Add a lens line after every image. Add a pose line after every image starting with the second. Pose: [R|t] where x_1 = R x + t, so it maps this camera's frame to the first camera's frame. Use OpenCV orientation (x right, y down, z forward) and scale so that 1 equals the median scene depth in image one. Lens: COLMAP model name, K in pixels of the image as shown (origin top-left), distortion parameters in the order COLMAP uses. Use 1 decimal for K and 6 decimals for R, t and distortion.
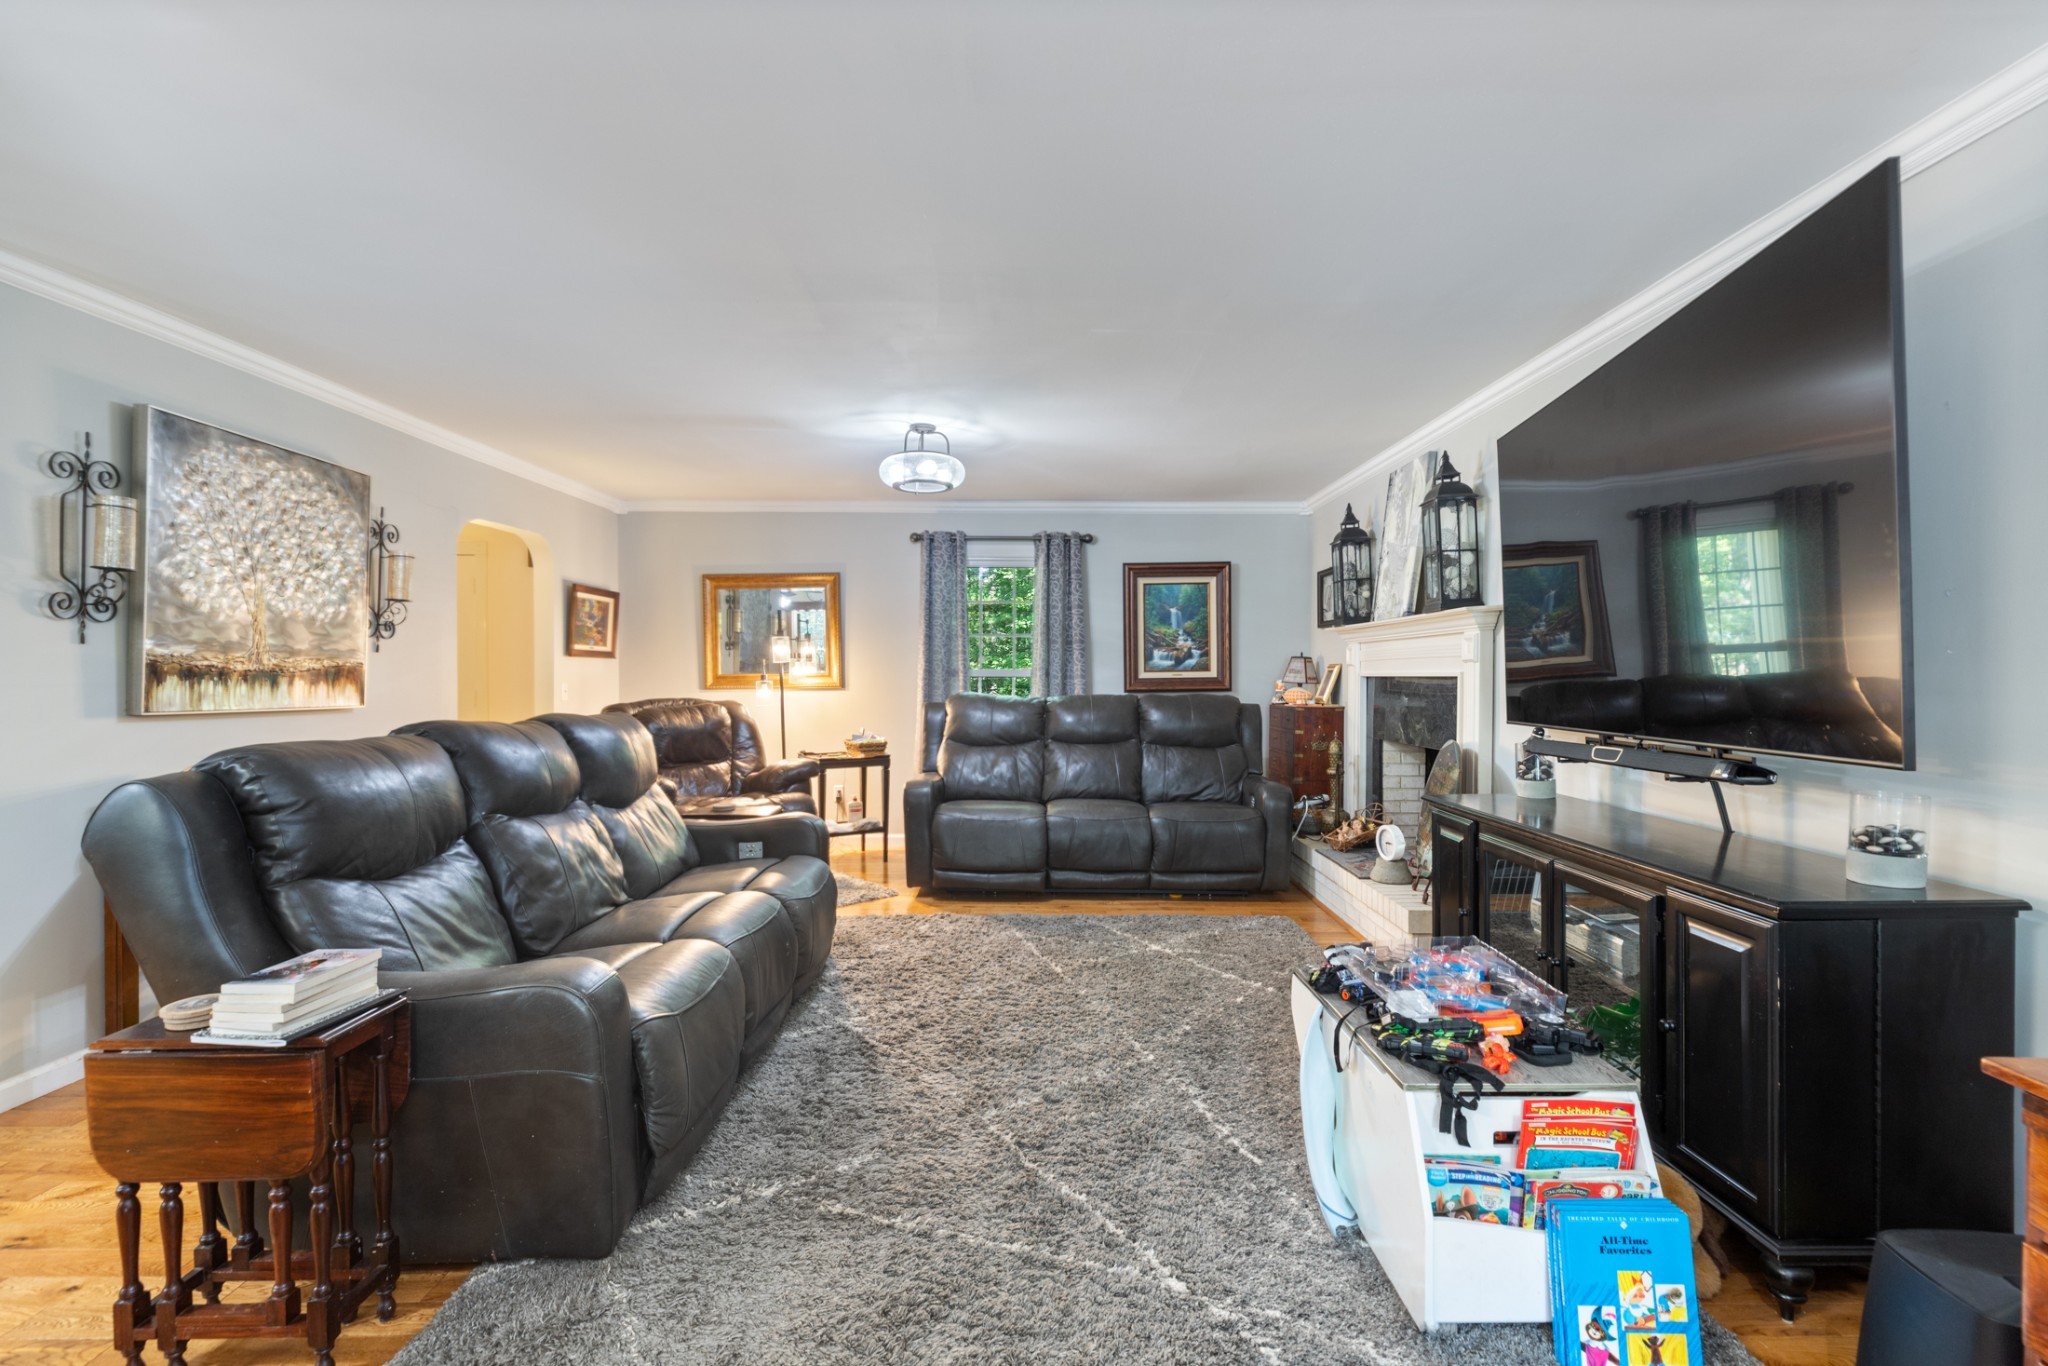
lens RADIAL K [[913.4, 0, 1024.0], [0, 913.4, 683.0], [0, 0, 1]] dist [0.000750, 0.000069]
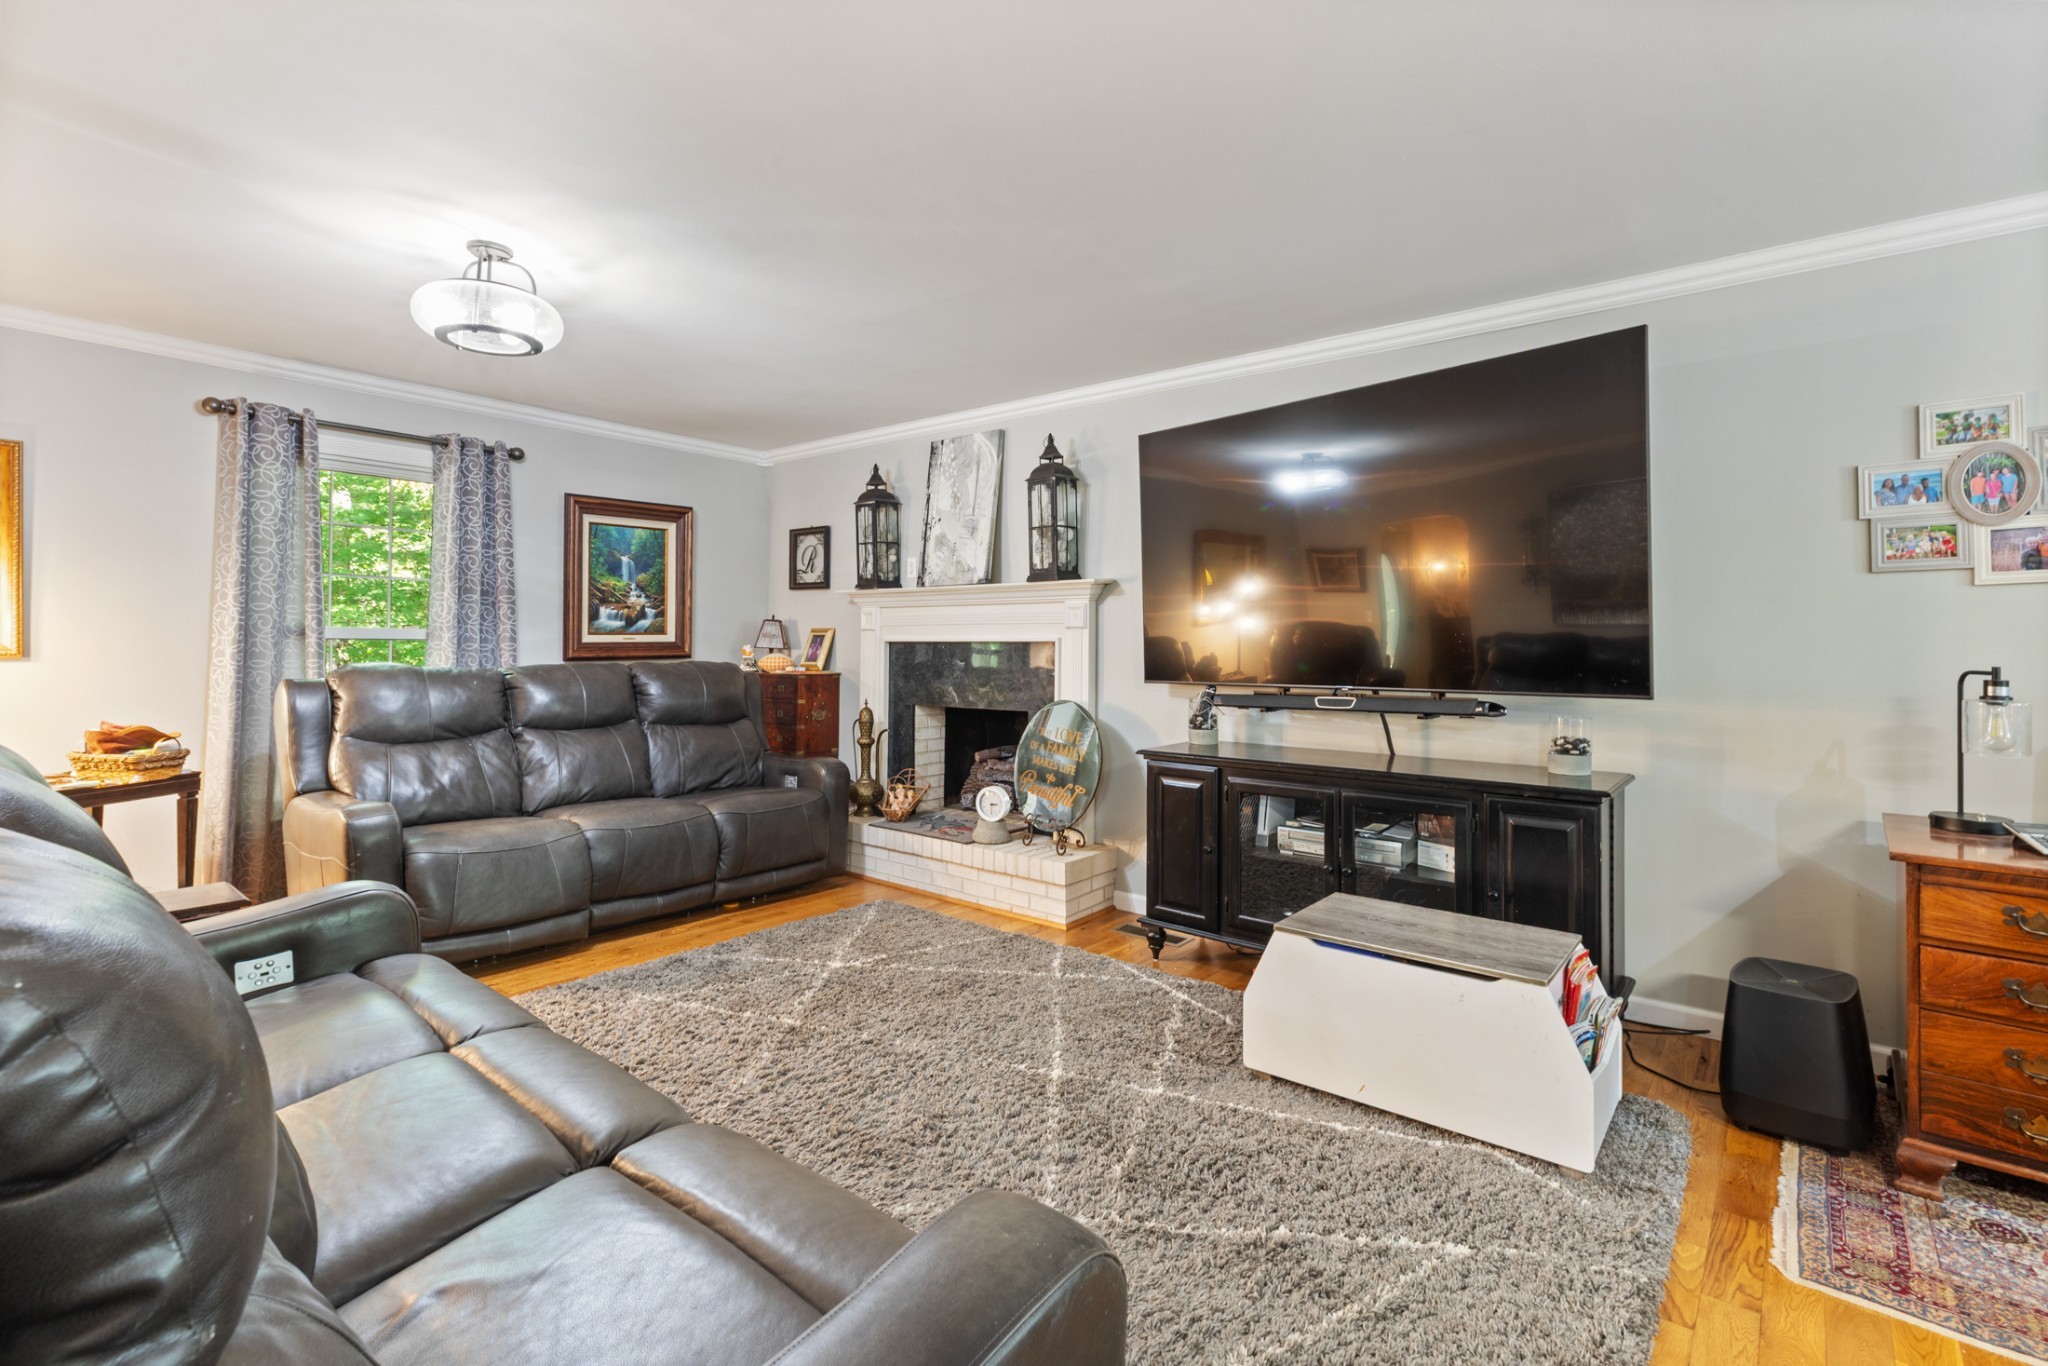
lens RADIAL K [[938.3, 0, 1025.6], [0, 938.3, 639.3], [0, 0, 1]] dist [0.001902, -0.000499]
pose [[0.635273, 0.008409, 0.772242, -0.285035], [0.000780, 0.999933, -0.011530, 0.001916], [-0.772287, 0.007927, 0.635224, 0.220906]]
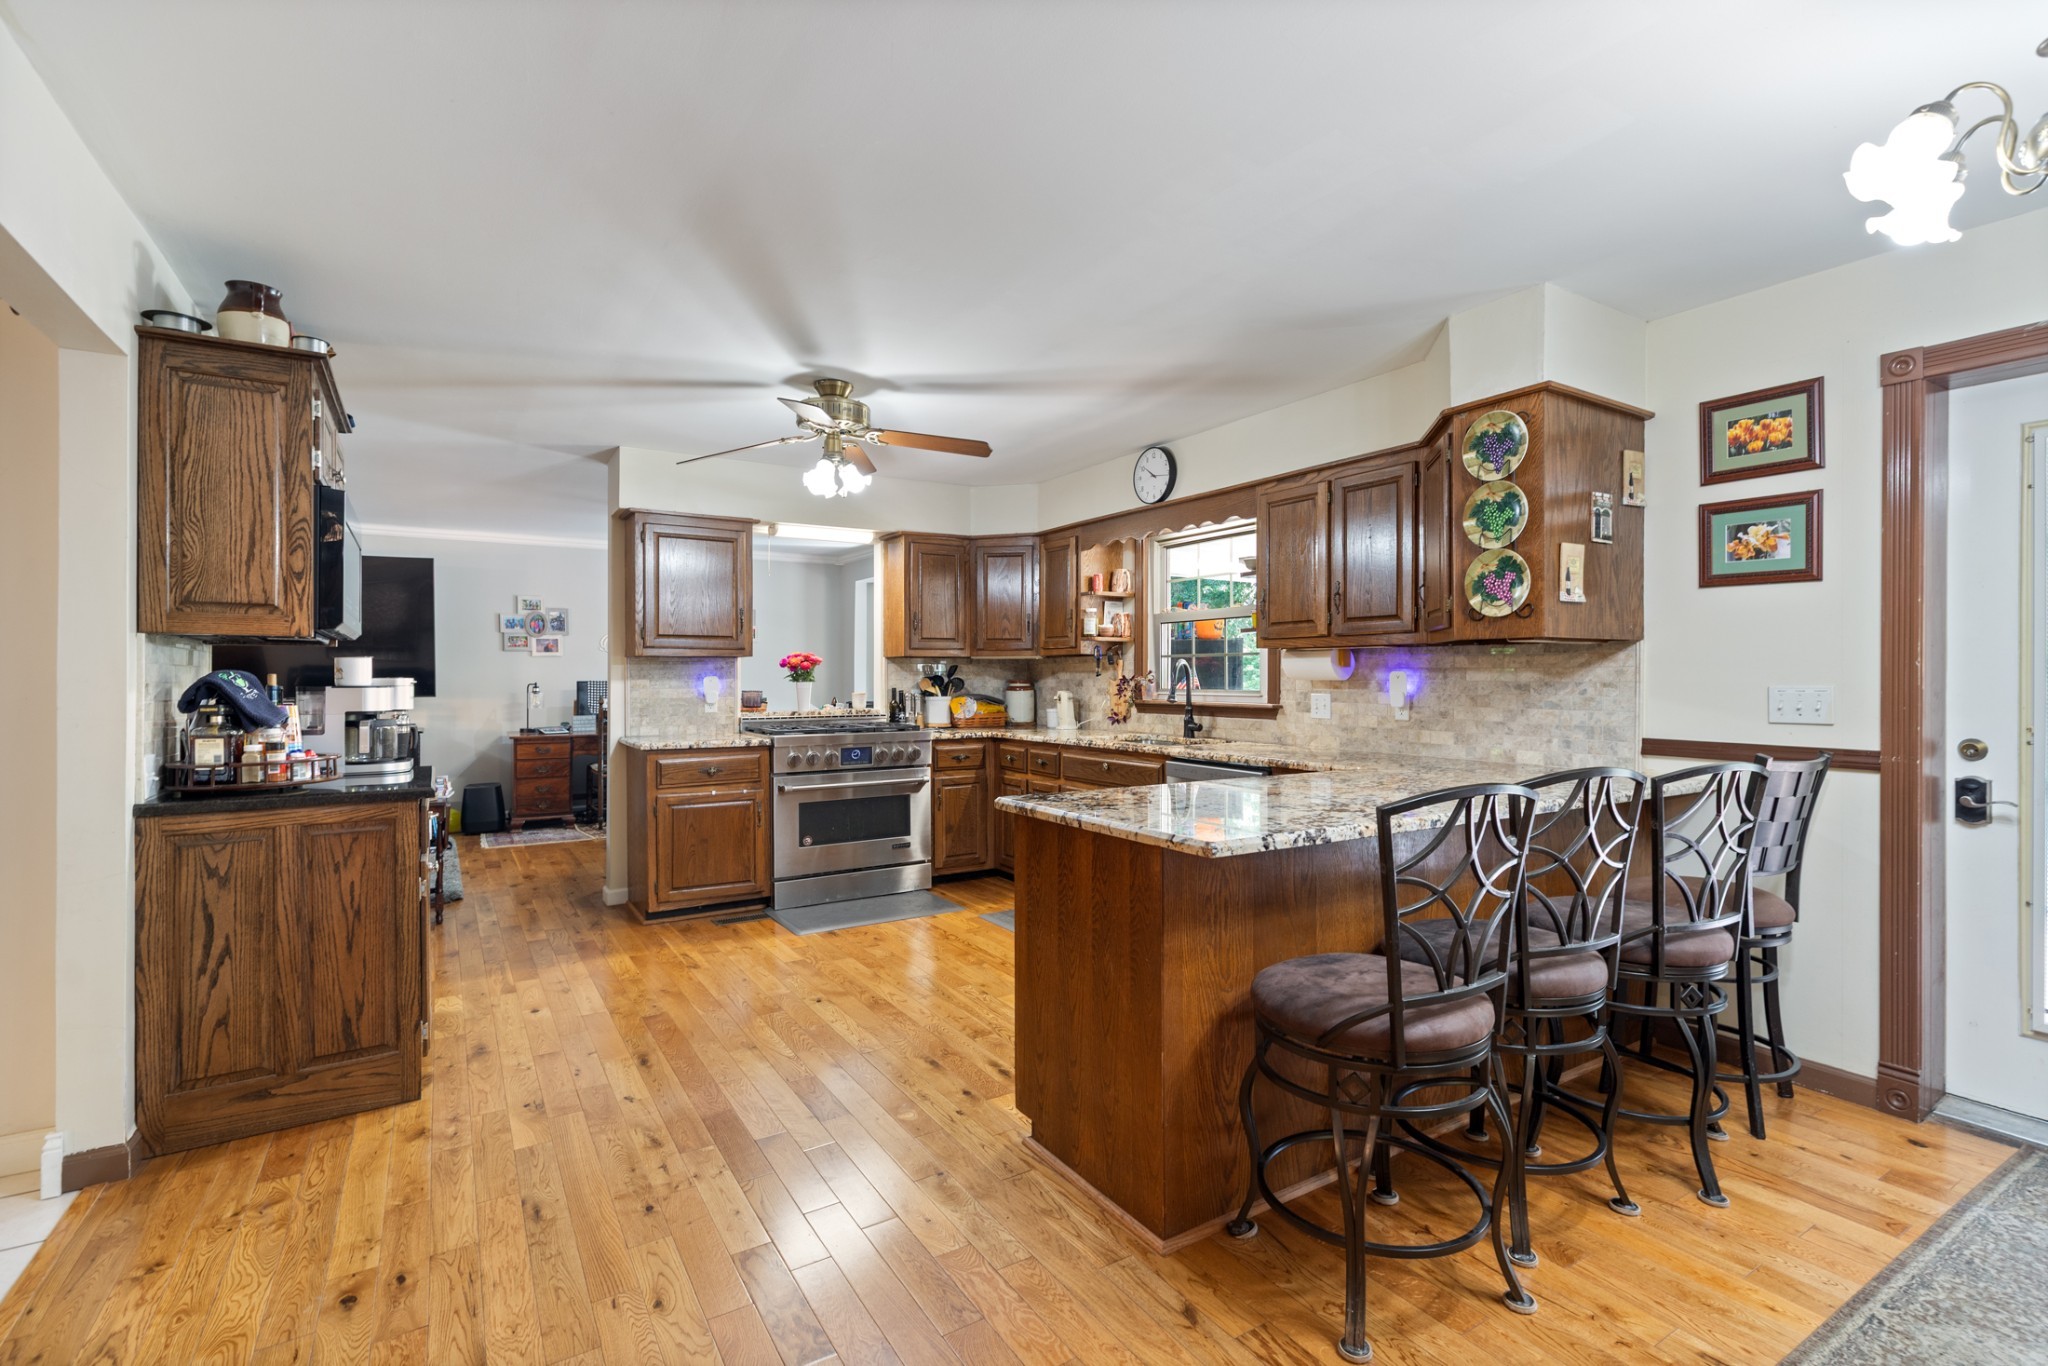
lens RADIAL K [[937.3, 0, 1033.8], [0, 937.3, 665.3], [0, 0, 1]] dist [0.002110, 0.000366]
pose [[-0.533634, 0.004259, 0.845705, -1.226066], [0.005756, 0.999982, -0.001404, -0.008418], [-0.845696, 0.004119, -0.533649, 0.268793]]
